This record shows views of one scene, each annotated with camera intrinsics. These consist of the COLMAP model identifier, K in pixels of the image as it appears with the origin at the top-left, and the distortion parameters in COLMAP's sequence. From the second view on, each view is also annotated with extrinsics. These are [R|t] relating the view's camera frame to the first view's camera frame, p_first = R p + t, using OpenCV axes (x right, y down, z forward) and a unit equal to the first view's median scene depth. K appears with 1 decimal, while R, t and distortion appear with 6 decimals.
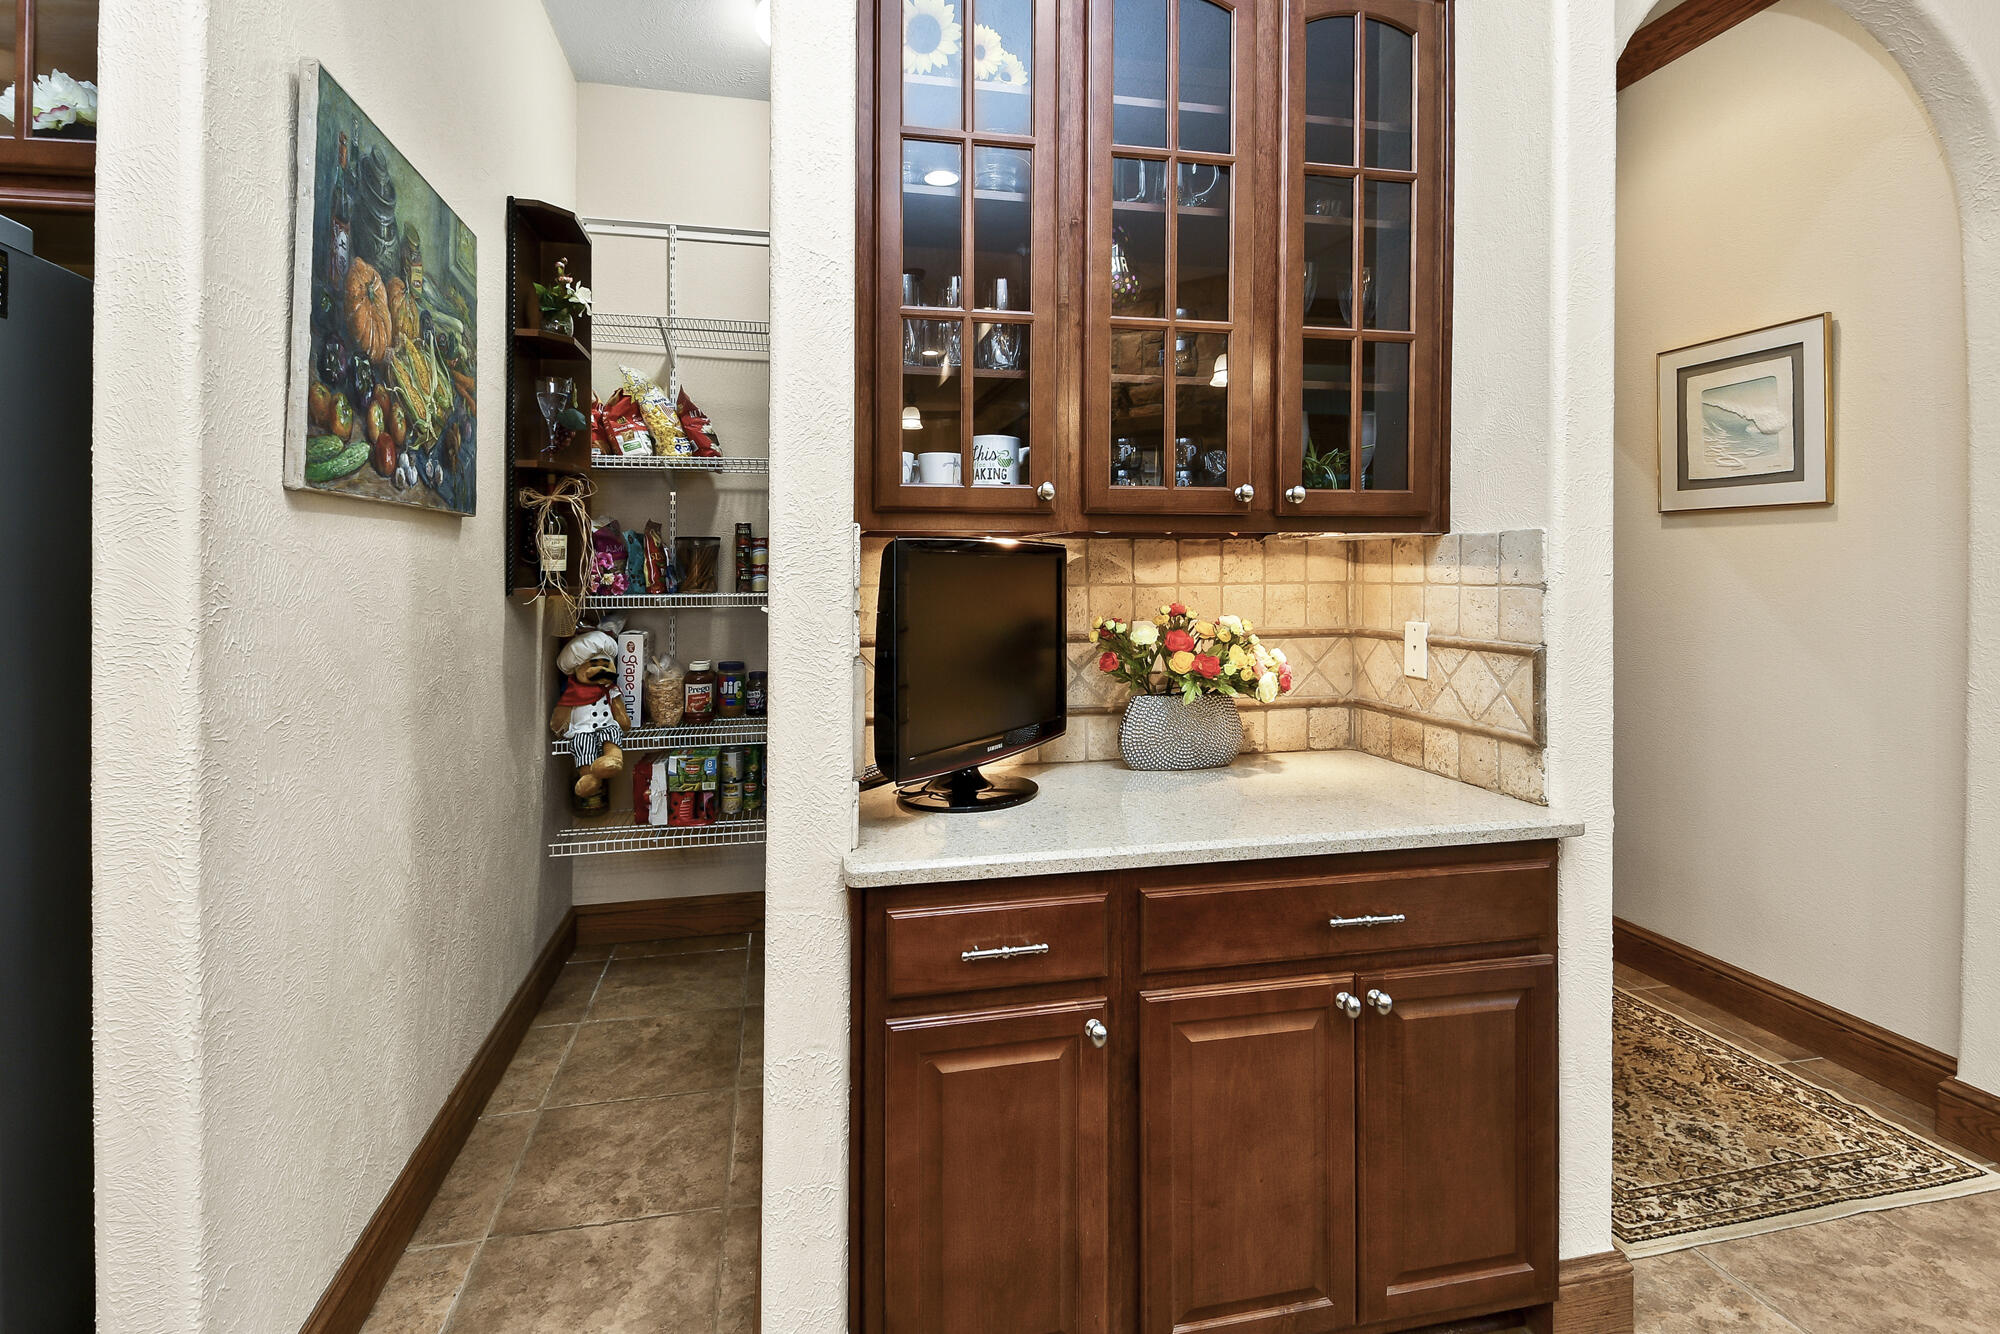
lens RADIAL K [[974.5, 0, 992.7], [0, 974.5, 557.0], [0, 0, 1]] dist [-0.003376, -0.001105]
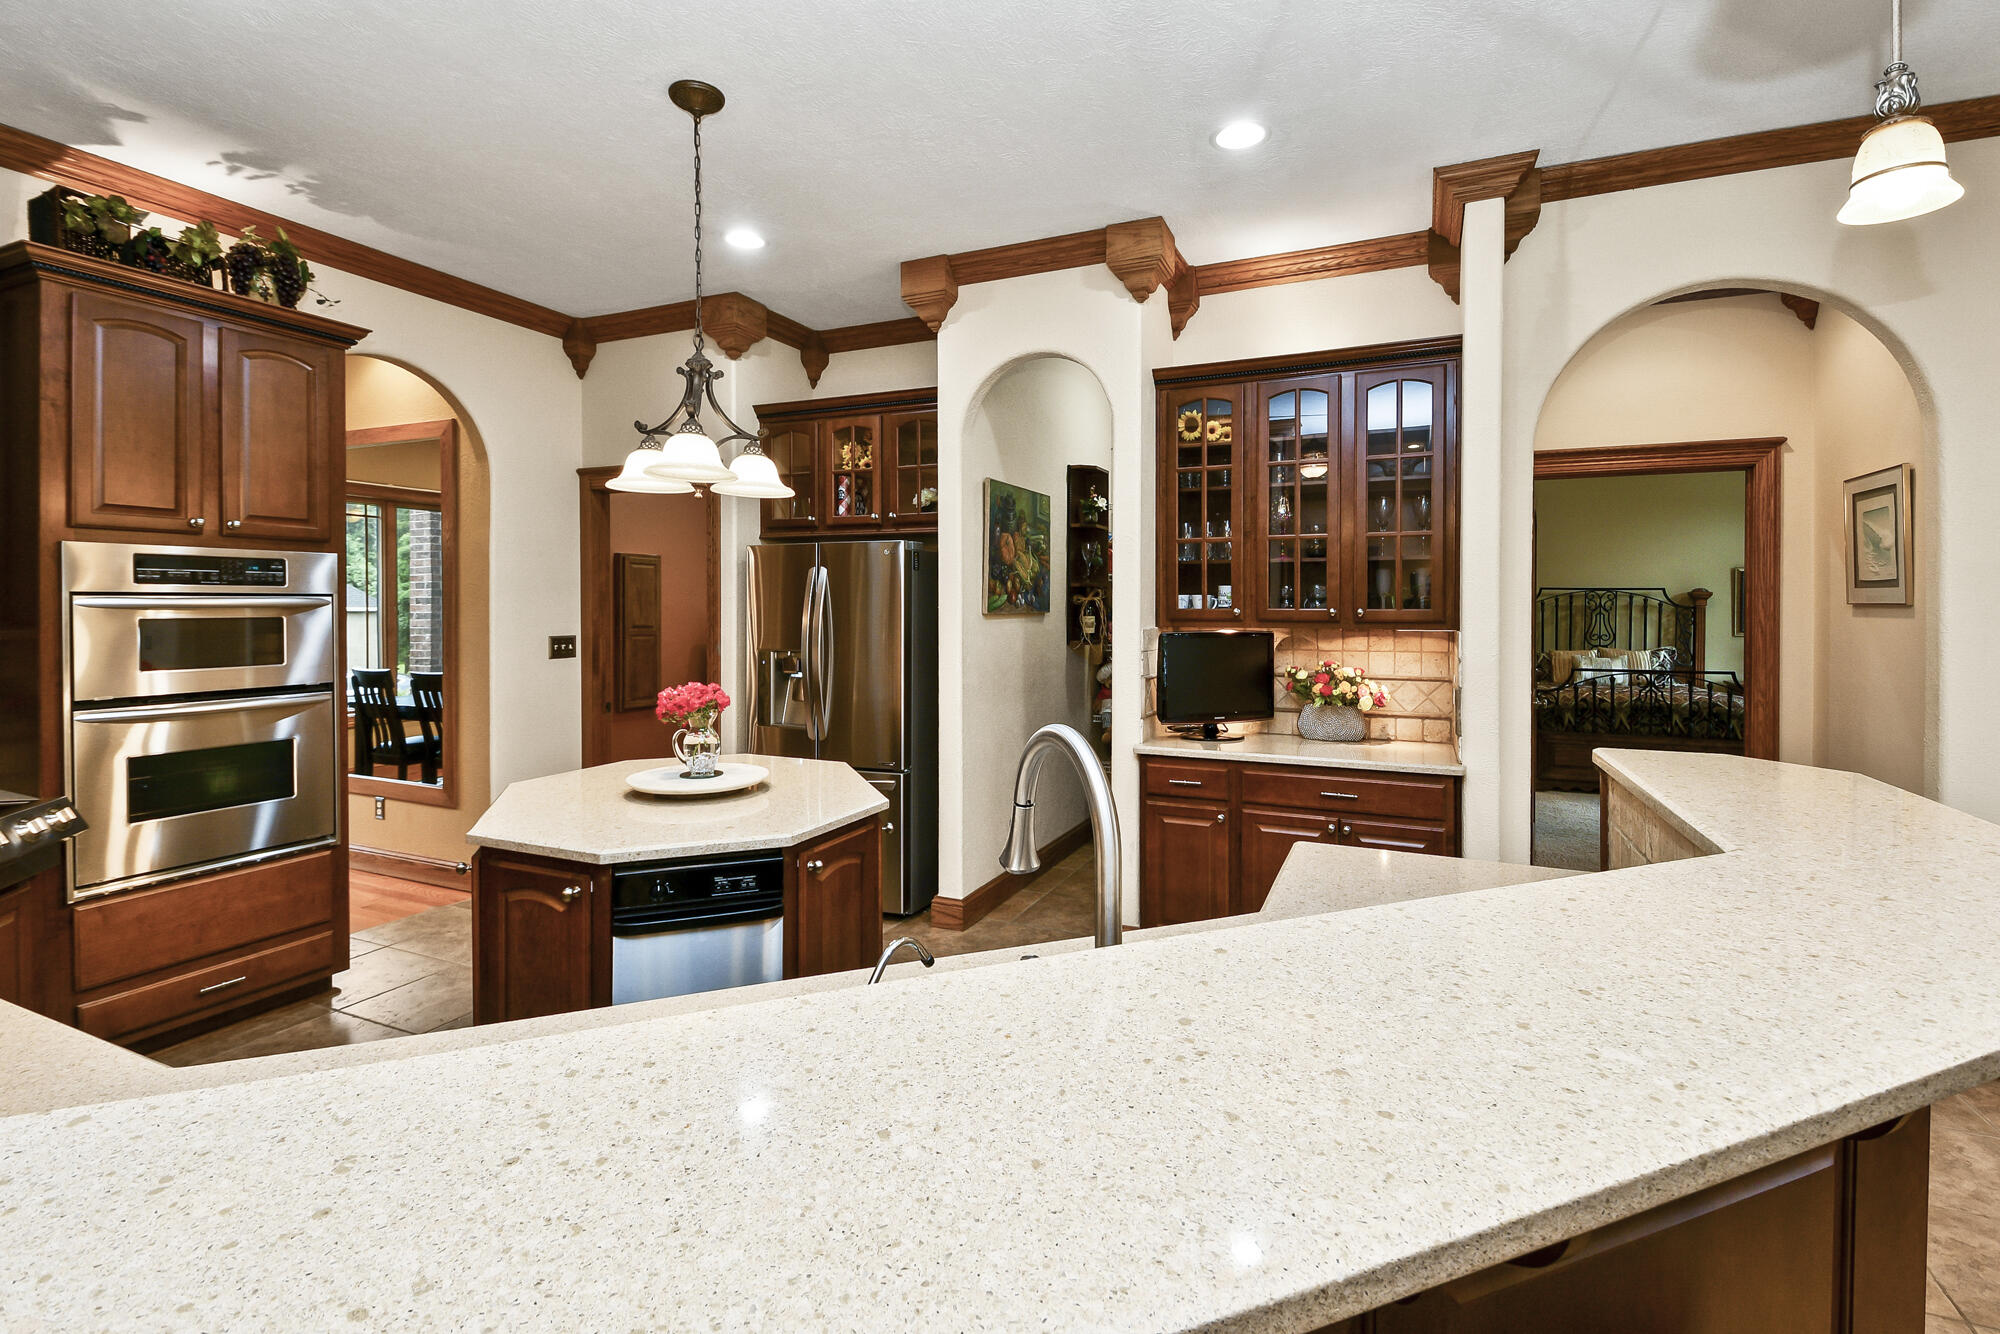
lens RADIAL K [[910.9, 0, 1001.2], [0, 910.9, 614.2], [0, 0, 1]] dist [-0.001326, -0.000396]
pose [[0.806237, 0.011638, -0.591479, 0.785862], [0.001590, 0.999760, 0.021839, -0.096411], [0.591591, -0.018548, 0.806025, -0.991020]]
